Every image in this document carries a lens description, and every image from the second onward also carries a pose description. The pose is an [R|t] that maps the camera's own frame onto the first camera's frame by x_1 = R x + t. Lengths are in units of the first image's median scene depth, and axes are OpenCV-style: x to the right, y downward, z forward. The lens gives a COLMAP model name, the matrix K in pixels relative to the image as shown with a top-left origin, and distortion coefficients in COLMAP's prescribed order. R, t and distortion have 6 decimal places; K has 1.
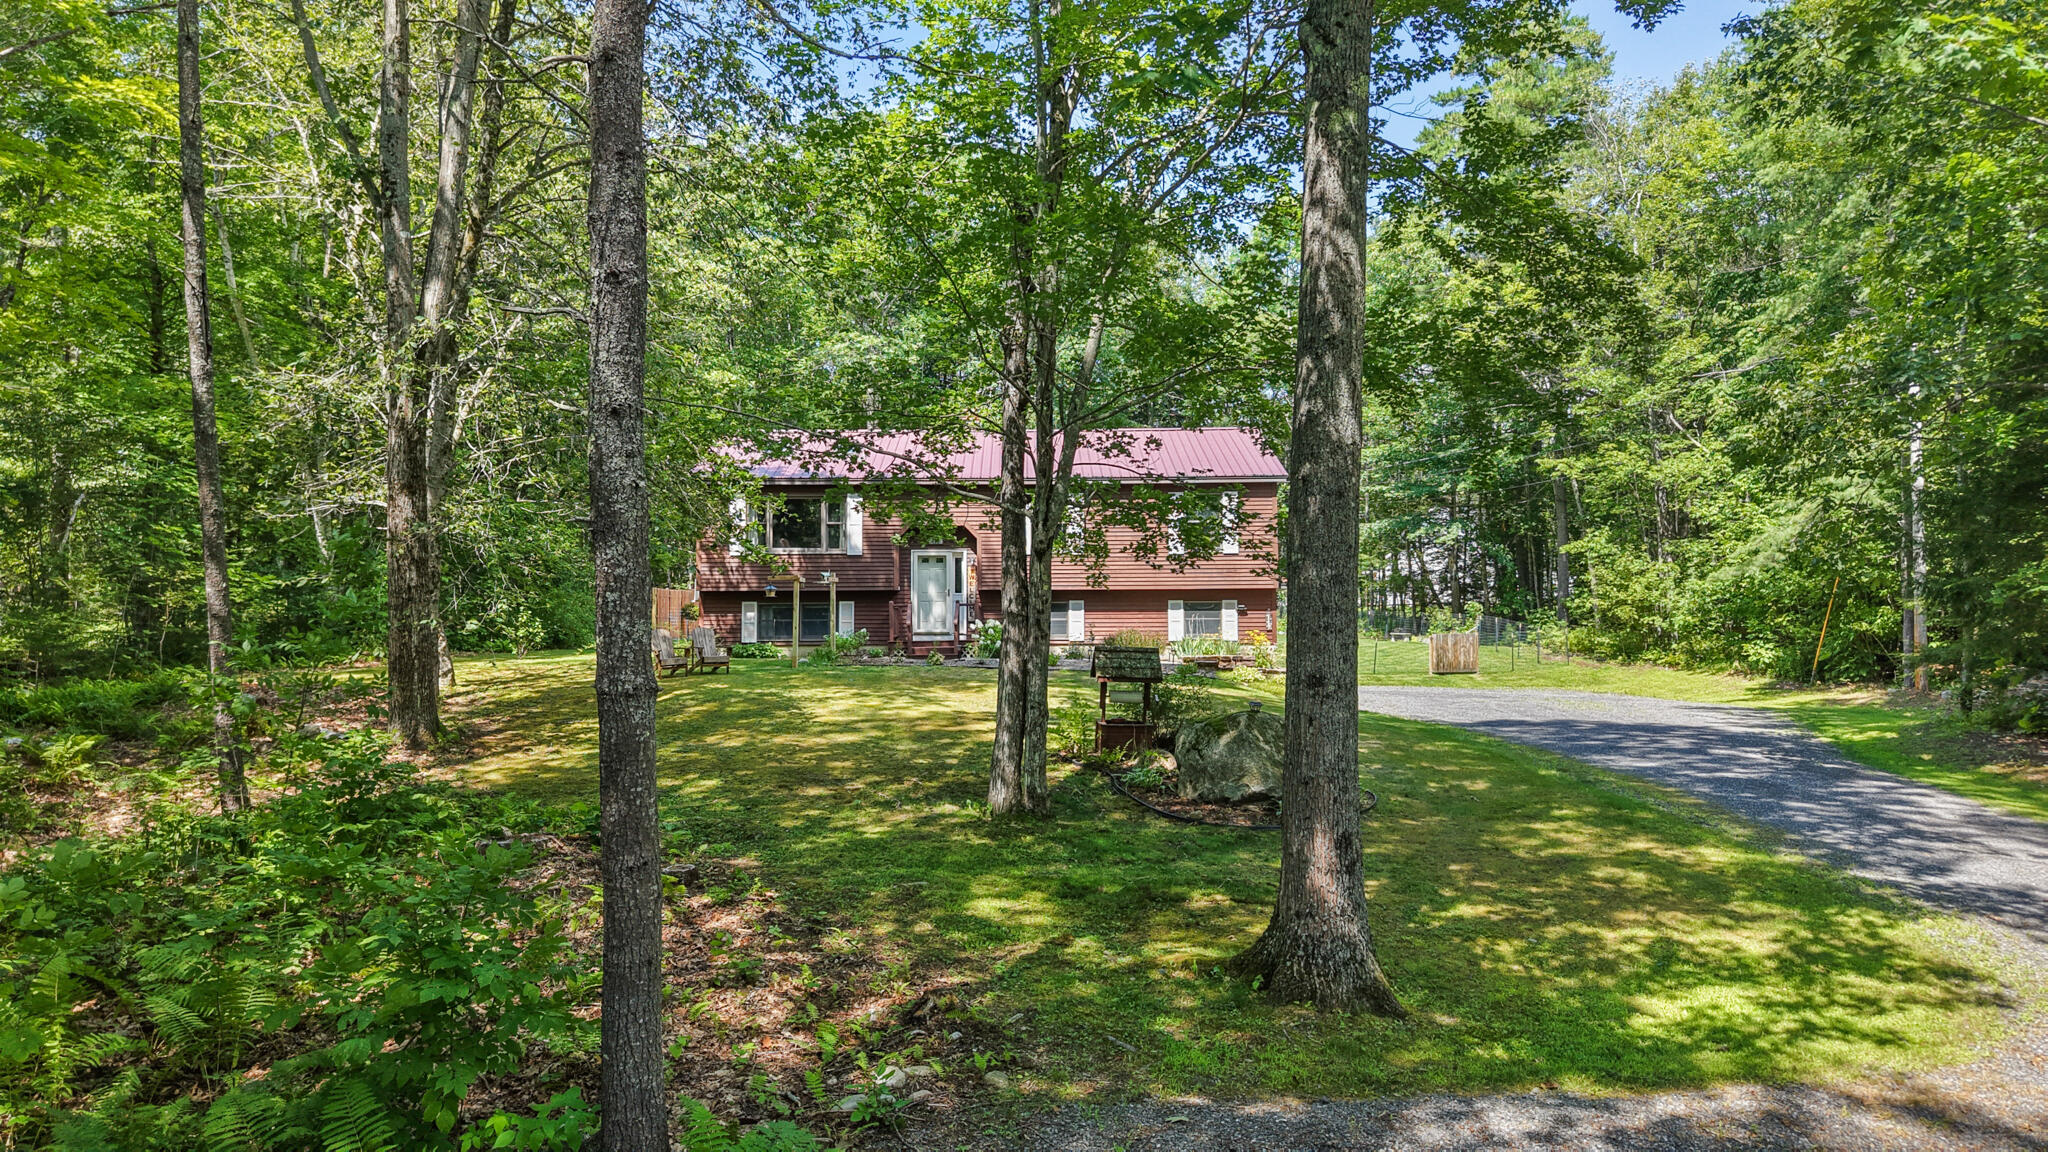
lens RADIAL K [[1374.1, 0, 1024.0], [0, 1374.1, 576.0], [0, 0, 1]] dist [0.089552, -0.145461]
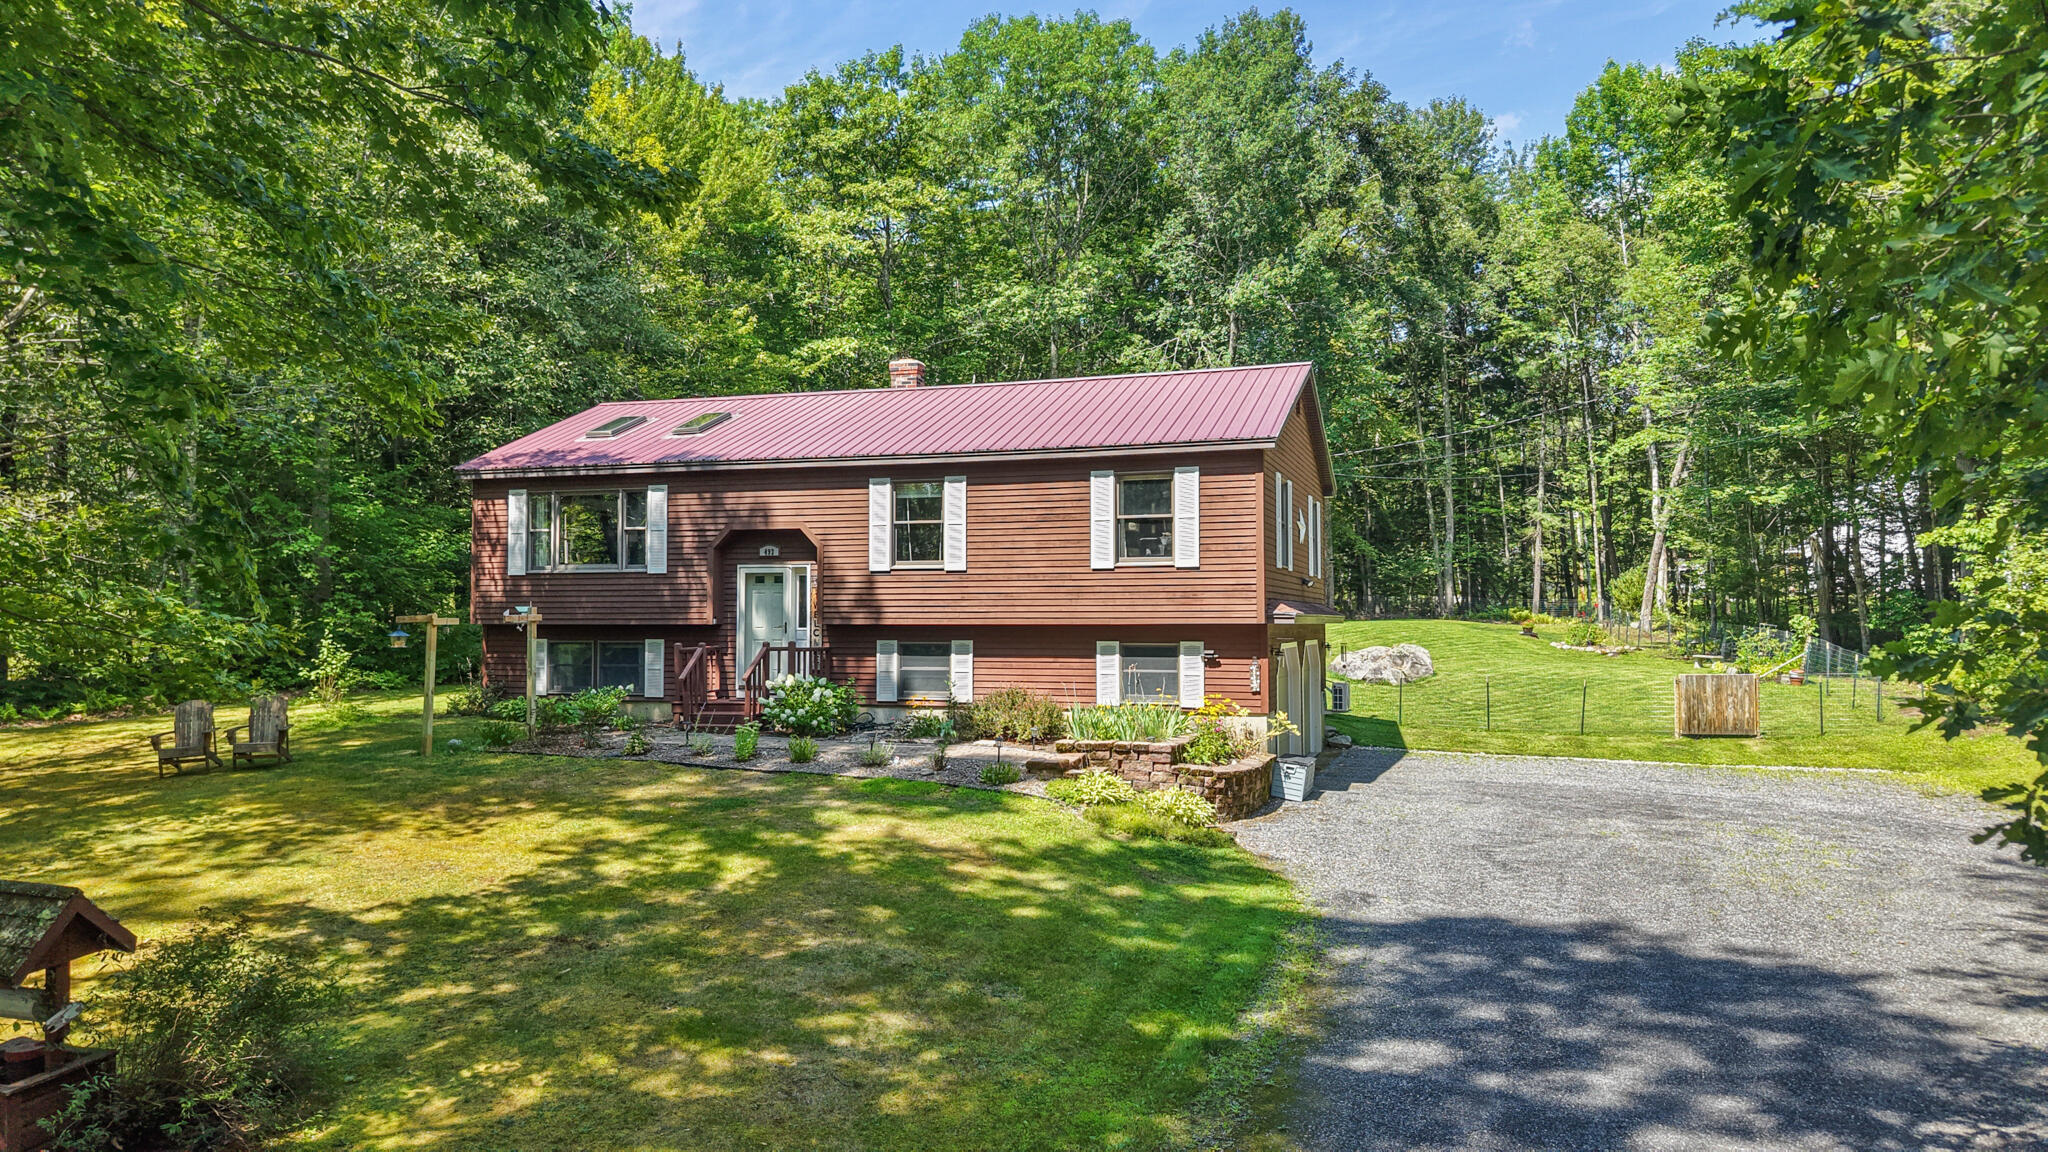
lens RADIAL K [[1381.0, 0, 1024.0], [0, 1381.0, 576.0], [0, 0, 1]] dist [0.036159, -0.035470]
pose [[0.951720, -0.005403, -0.306920, 0.269179], [0.010403, 0.999838, 0.014658, -0.022082], [0.306792, -0.017143, 0.951622, 0.384344]]
